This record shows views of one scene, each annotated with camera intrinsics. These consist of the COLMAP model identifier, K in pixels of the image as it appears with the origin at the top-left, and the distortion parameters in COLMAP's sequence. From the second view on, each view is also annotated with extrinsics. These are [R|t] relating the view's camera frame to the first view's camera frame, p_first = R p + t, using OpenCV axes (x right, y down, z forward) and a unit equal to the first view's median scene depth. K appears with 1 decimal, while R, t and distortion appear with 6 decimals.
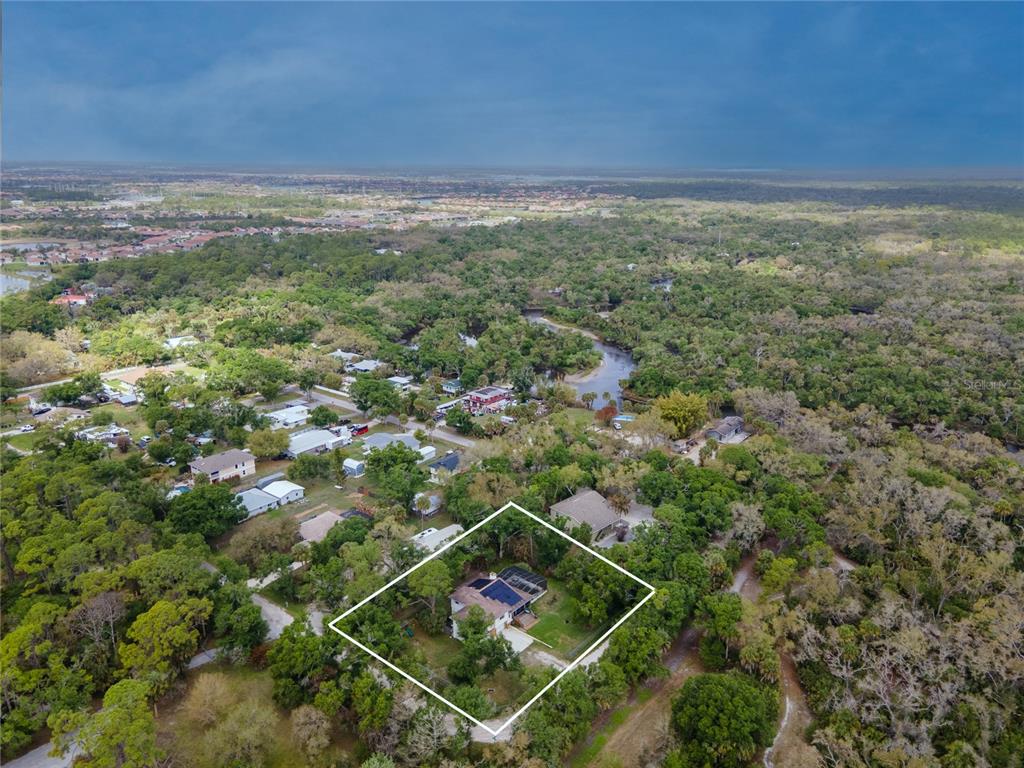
lens RADIAL K [[731.6, 0, 512.0], [0, 731.6, 384.0], [0, 0, 1]] dist [0.057437, 0.000530]
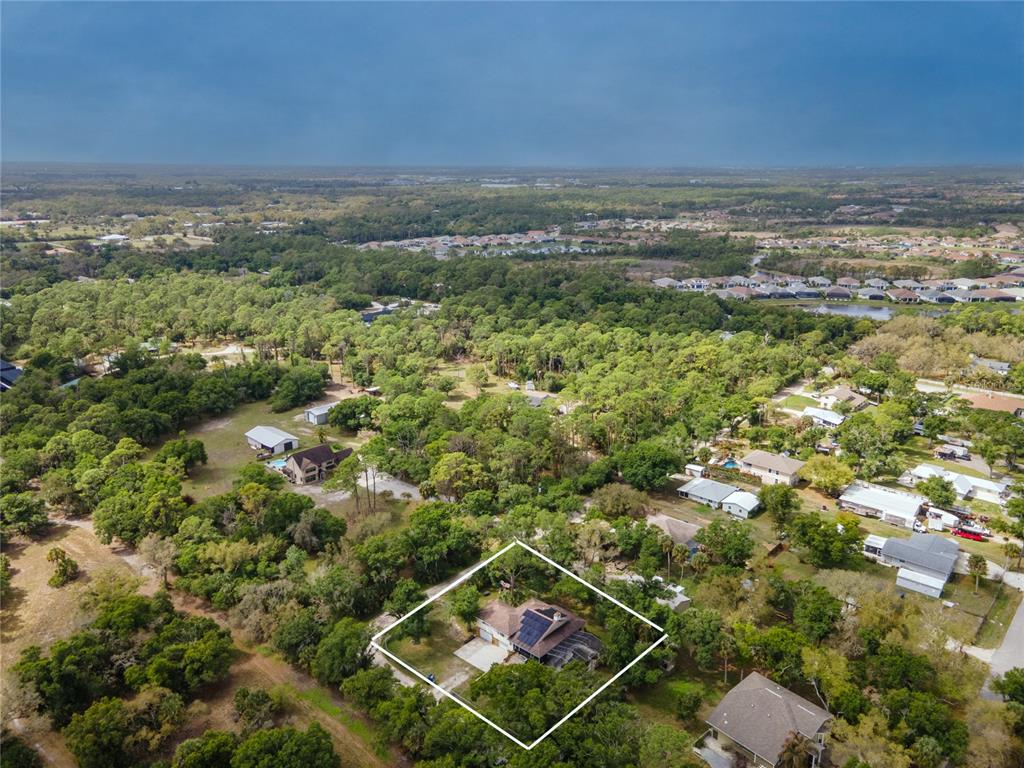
lens RADIAL K [[731.6, 0, 512.0], [0, 731.6, 384.0], [0, 0, 1]] dist [0.057437, 0.000530]
pose [[-0.049920, 0.280488, -0.958558, 0.454661], [-0.288767, 0.914711, 0.282696, -0.142126], [0.956097, 0.290912, 0.035334, 0.485212]]
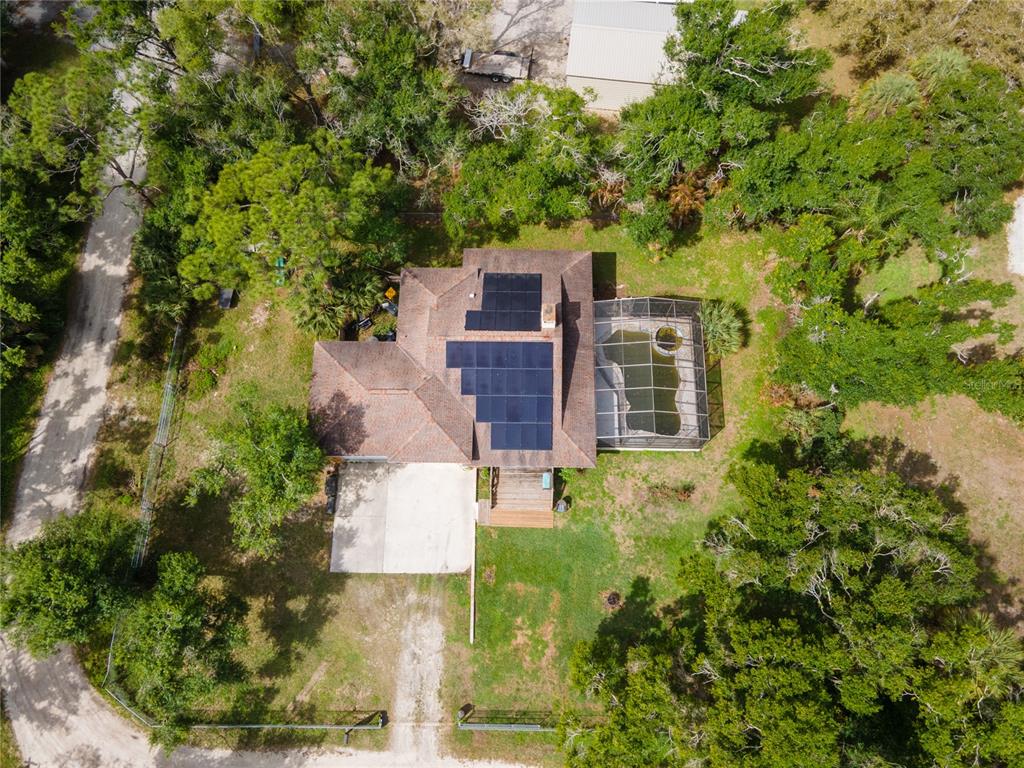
lens RADIAL K [[731.6, 0, 512.0], [0, 731.6, 384.0], [0, 0, 1]] dist [0.057437, 0.000530]
pose [[0.604659, 0.750975, -0.265374, 0.043869], [-0.211285, 0.472479, 0.855641, 0.016164], [0.767949, -0.461301, 0.444359, 0.495207]]
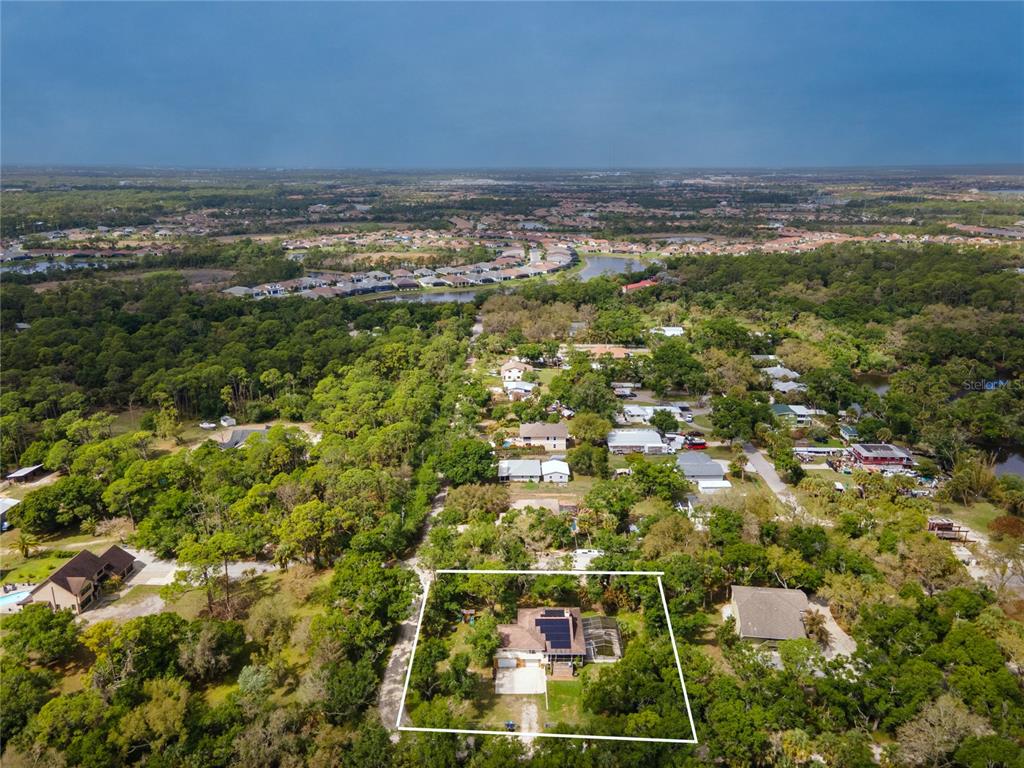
lens RADIAL K [[731.6, 0, 512.0], [0, 731.6, 384.0], [0, 0, 1]] dist [0.057437, 0.000530]
pose [[0.609534, 0.218155, -0.762153, 0.342049], [-0.218233, 0.970421, 0.103237, -0.058162], [0.762130, 0.103401, 0.639113, 0.191464]]
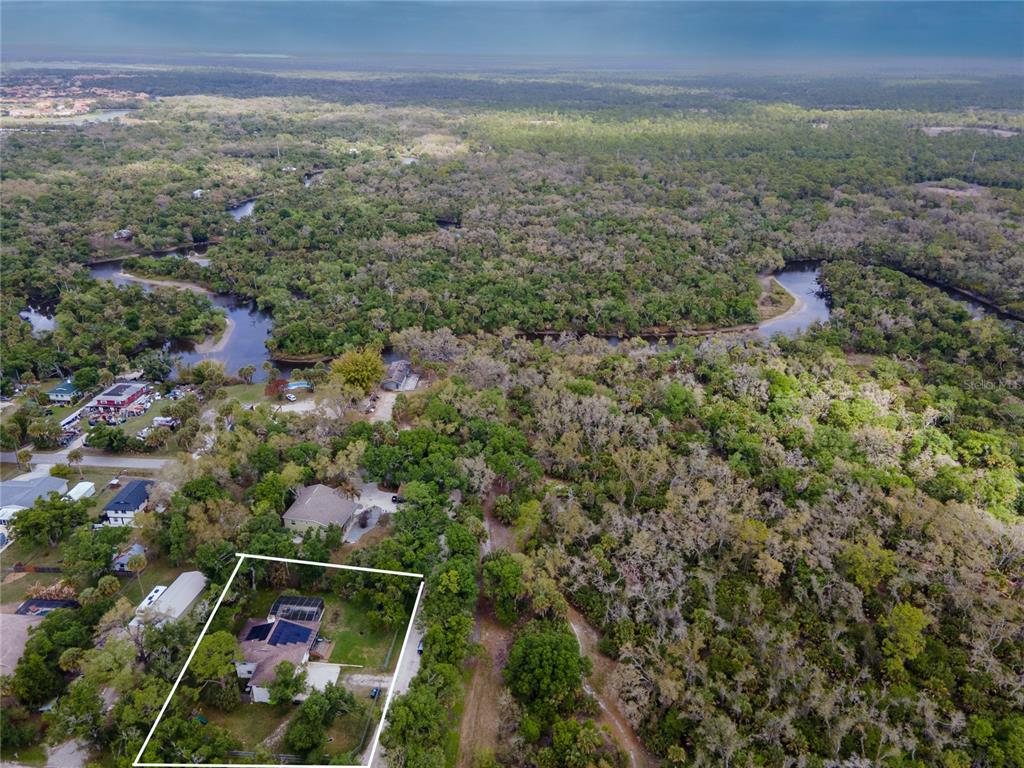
lens RADIAL K [[747.0, 0, 512.0], [0, 747.0, 384.0], [0, 0, 1]] dist [0.007202, 0.054328]
pose [[0.828129, -0.229448, 0.511425, -0.105452], [0.162252, 0.971447, 0.173106, -0.077639], [-0.536541, -0.060374, 0.841712, 0.034985]]
